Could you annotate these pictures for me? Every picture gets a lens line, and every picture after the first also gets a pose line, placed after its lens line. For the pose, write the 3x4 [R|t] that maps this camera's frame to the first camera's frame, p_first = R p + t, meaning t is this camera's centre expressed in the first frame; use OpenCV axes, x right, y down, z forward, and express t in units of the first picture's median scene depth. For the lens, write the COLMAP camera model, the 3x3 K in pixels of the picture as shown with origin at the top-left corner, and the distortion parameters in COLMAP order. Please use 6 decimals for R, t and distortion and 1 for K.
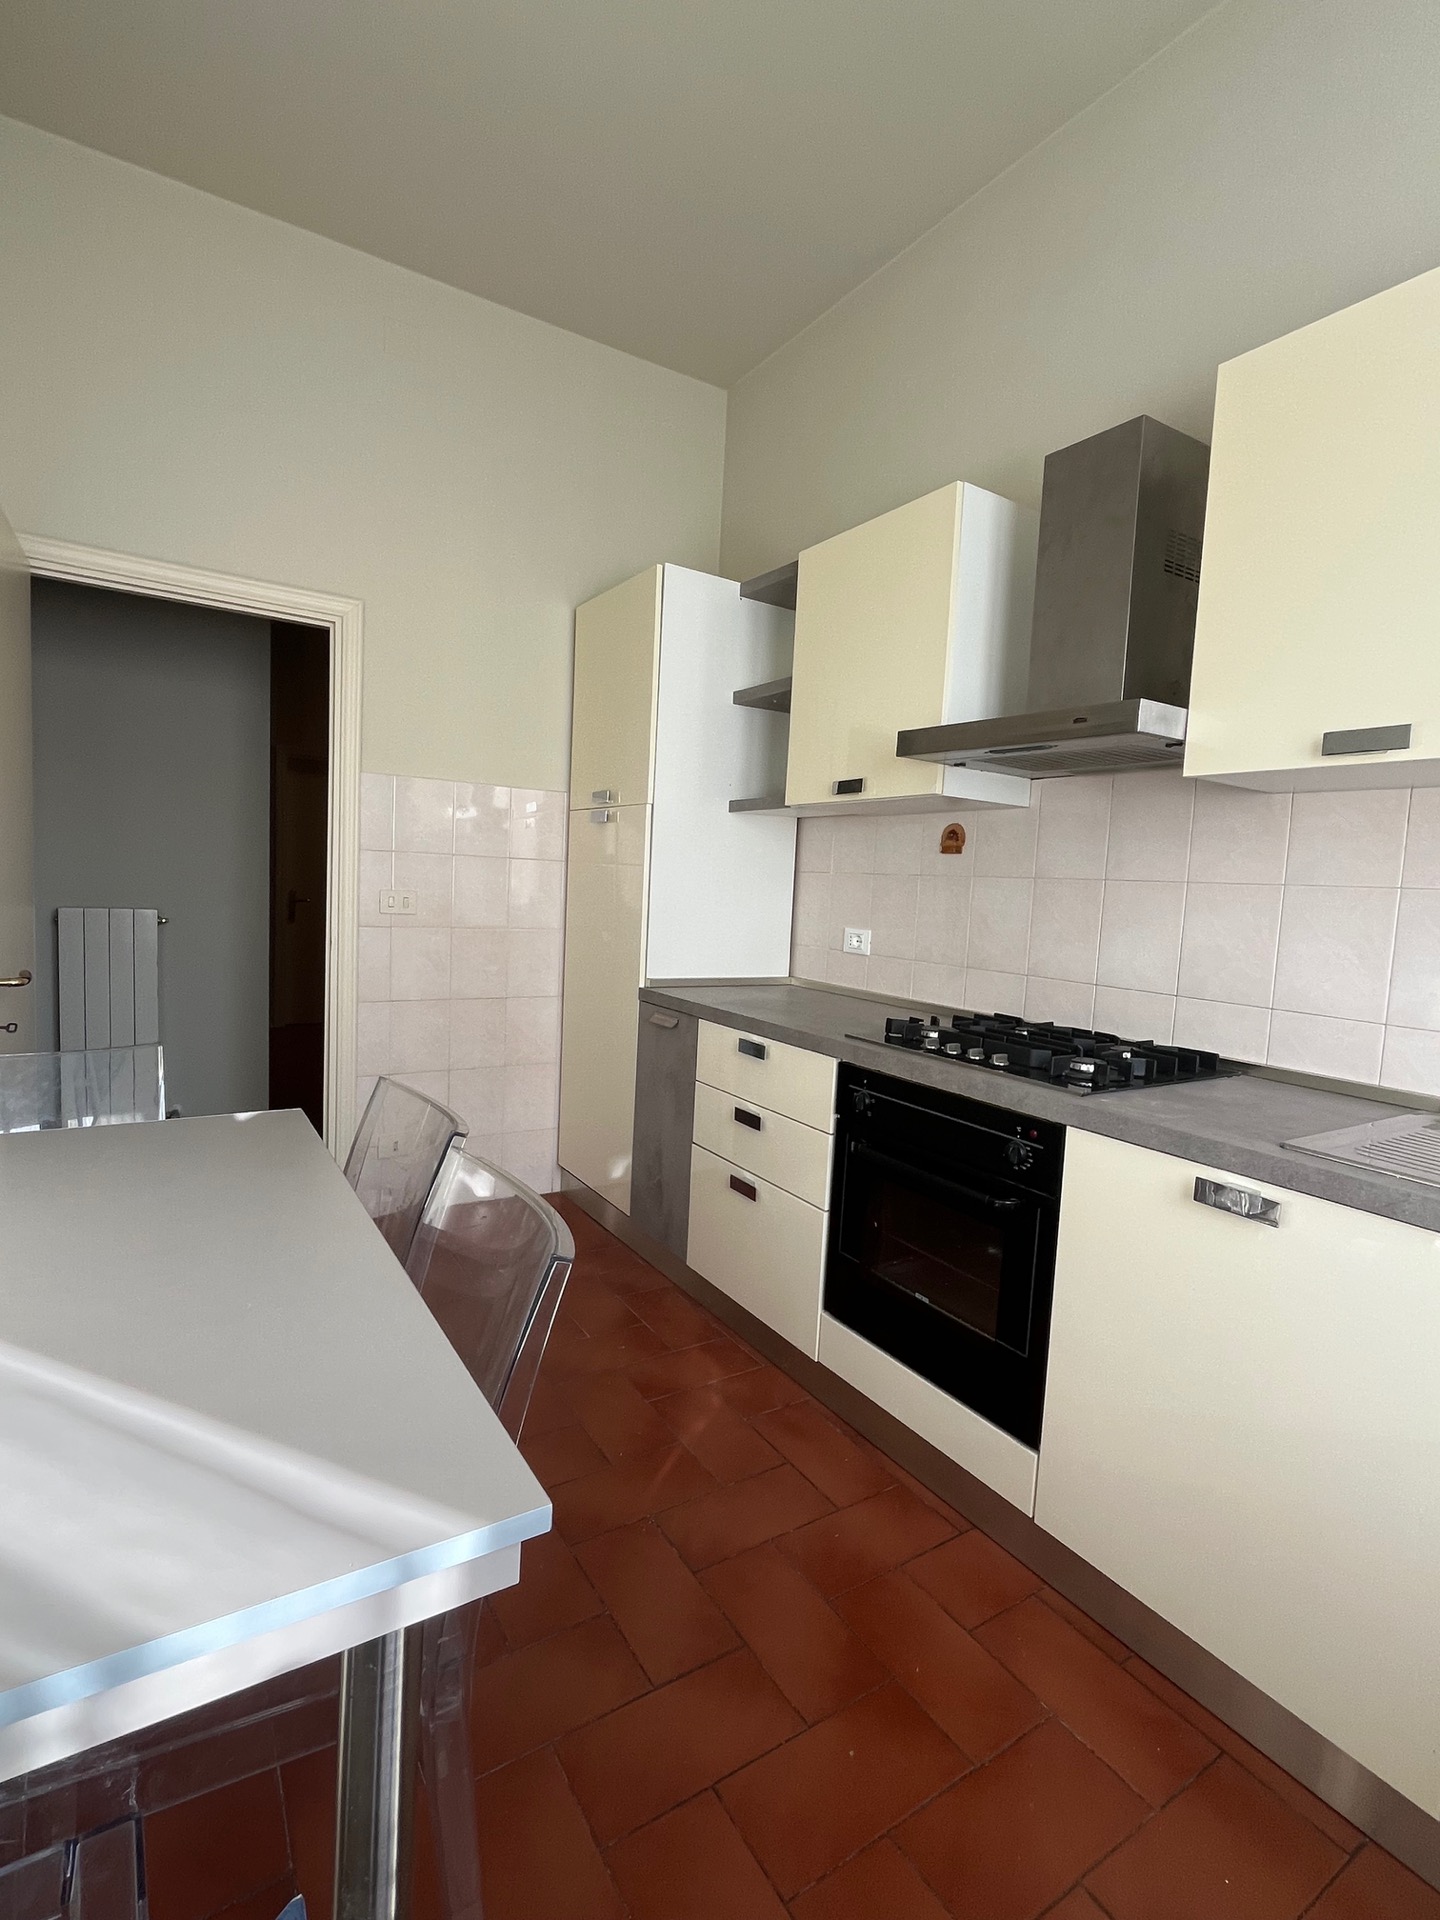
lens RADIAL K [[919.3, 0, 723.7], [0, 919.3, 955.0], [0, 0, 1]] dist [-0.000476, -0.000119]
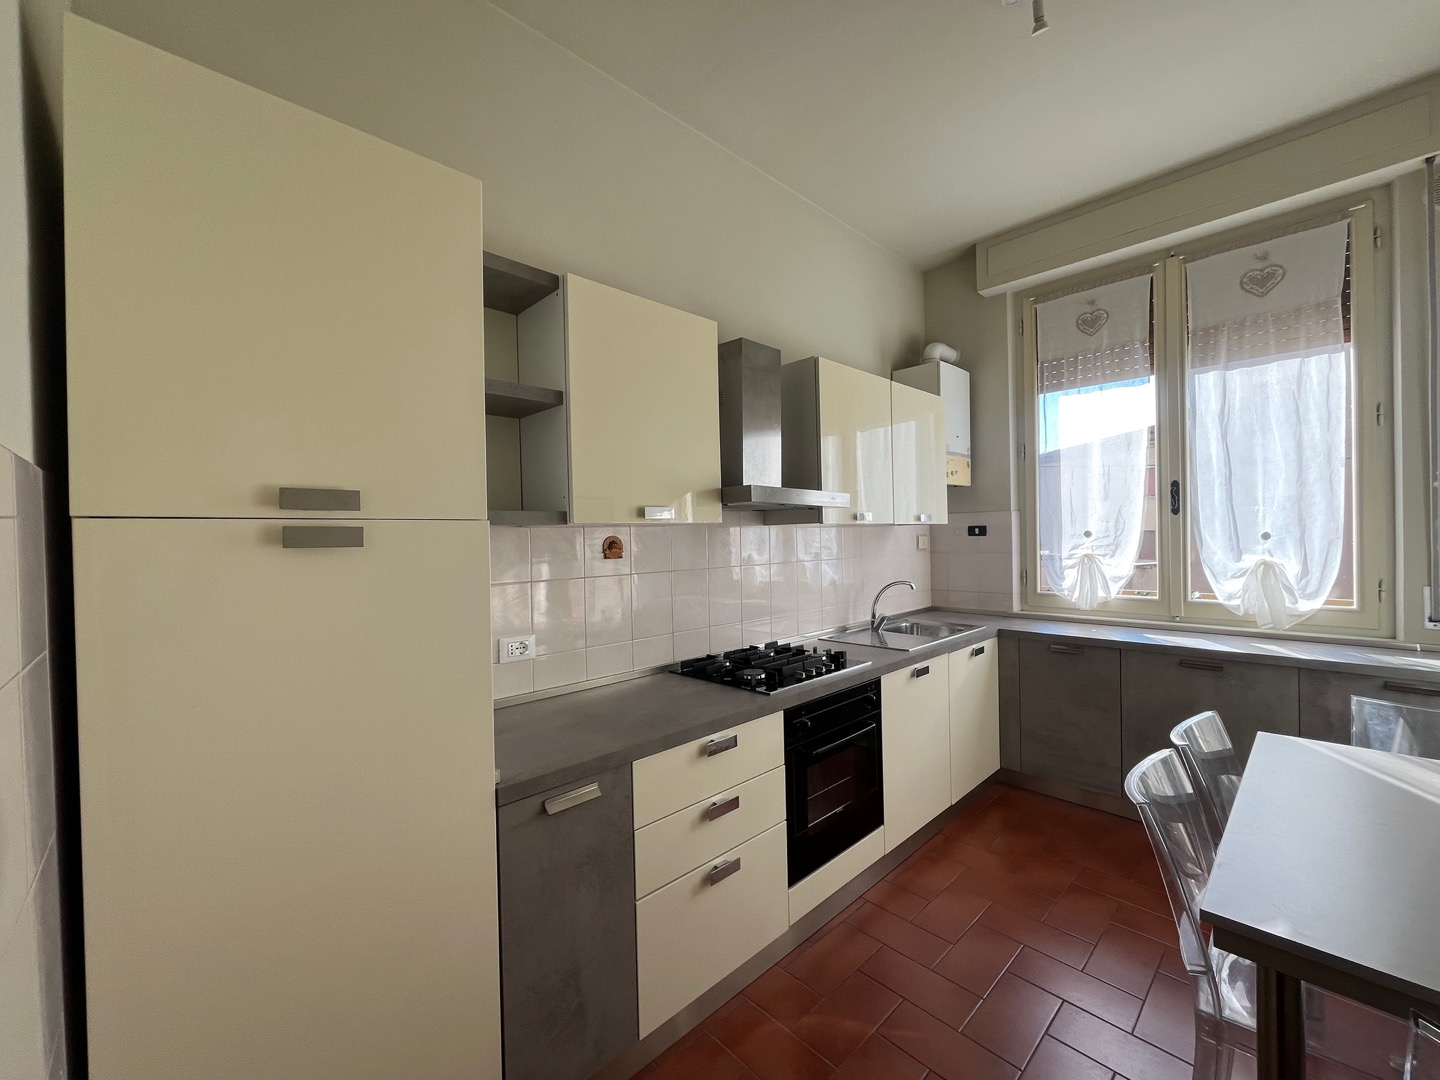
lens RADIAL K [[581.6, 0, 724.6], [0, 581.6, 542.6], [0, 0, 1]] dist [0.000994, -0.000037]
pose [[-0.190551, -0.055113, 0.980129, -0.646581], [0.093002, 0.992919, 0.073913, -0.195716], [-0.977262, 0.105238, -0.184076, 1.077219]]
